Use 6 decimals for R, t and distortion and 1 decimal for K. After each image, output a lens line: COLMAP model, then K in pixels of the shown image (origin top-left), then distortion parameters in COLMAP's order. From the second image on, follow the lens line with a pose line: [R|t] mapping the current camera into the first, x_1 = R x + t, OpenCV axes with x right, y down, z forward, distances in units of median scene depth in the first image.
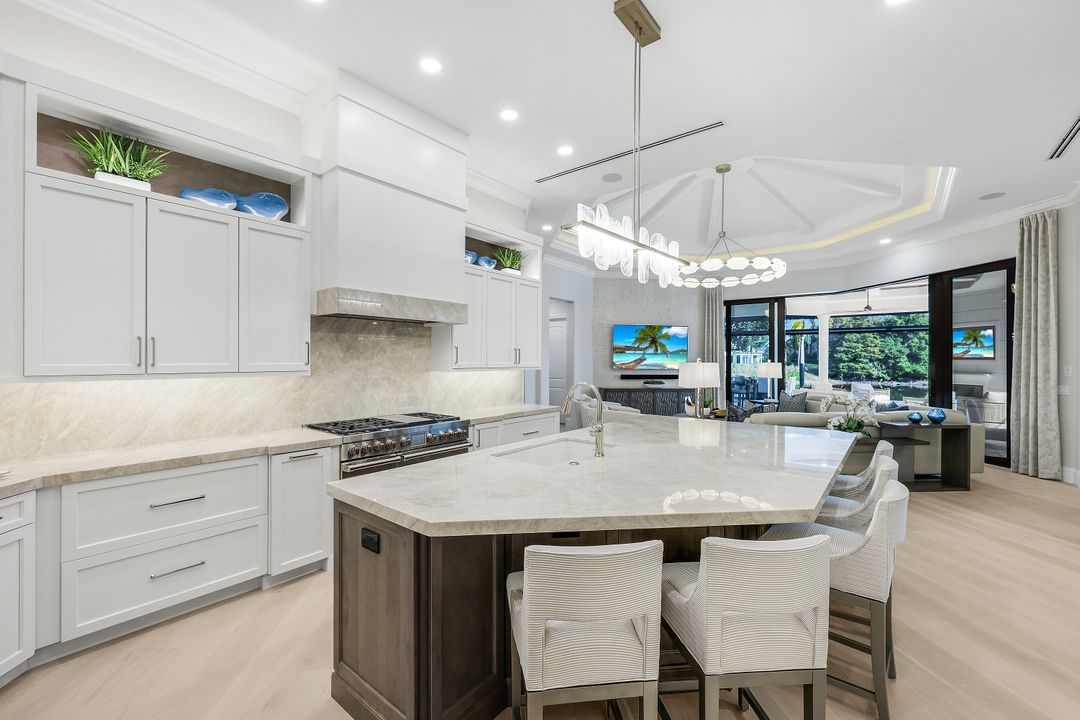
lens RADIAL K [[443.7, 0, 540.0], [0, 443.7, 360.0], [0, 0, 1]] dist [-0.000109, 0.000179]
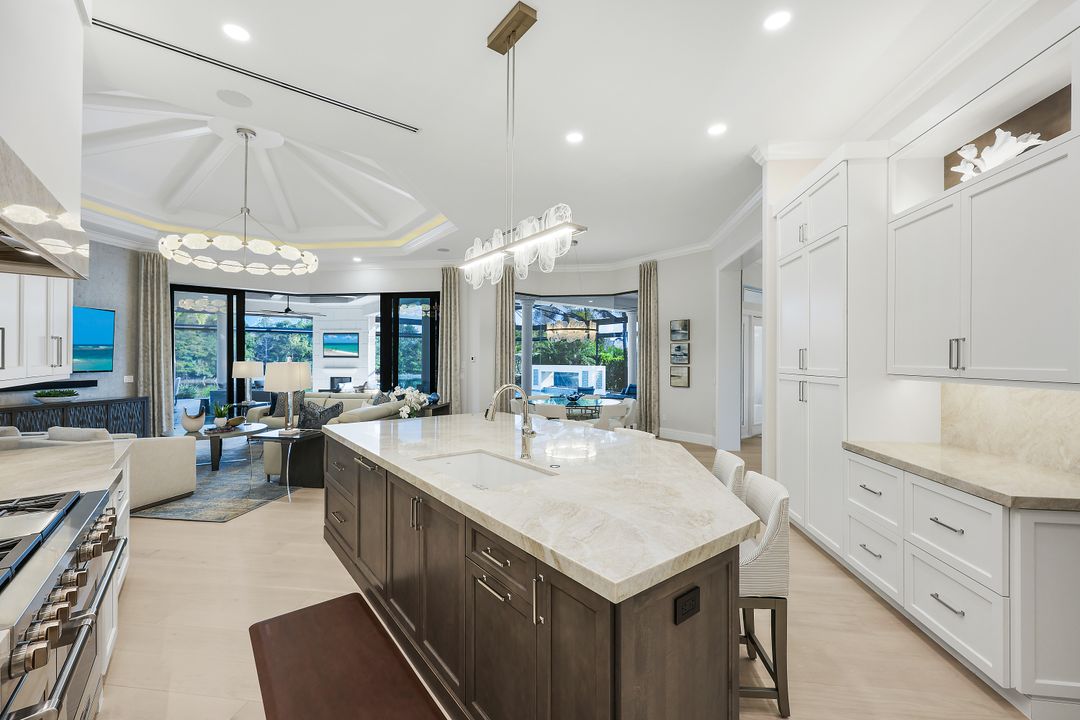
lens RADIAL K [[439.1, 0, 540.0], [0, 439.1, 360.0], [0, 0, 1]] dist [0.000533, 0.000036]
pose [[0.239151, -0.003992, 0.970974, -0.193548], [-0.000381, 0.999991, 0.004205, -0.001233], [-0.970982, -0.001376, 0.239148, 0.178557]]
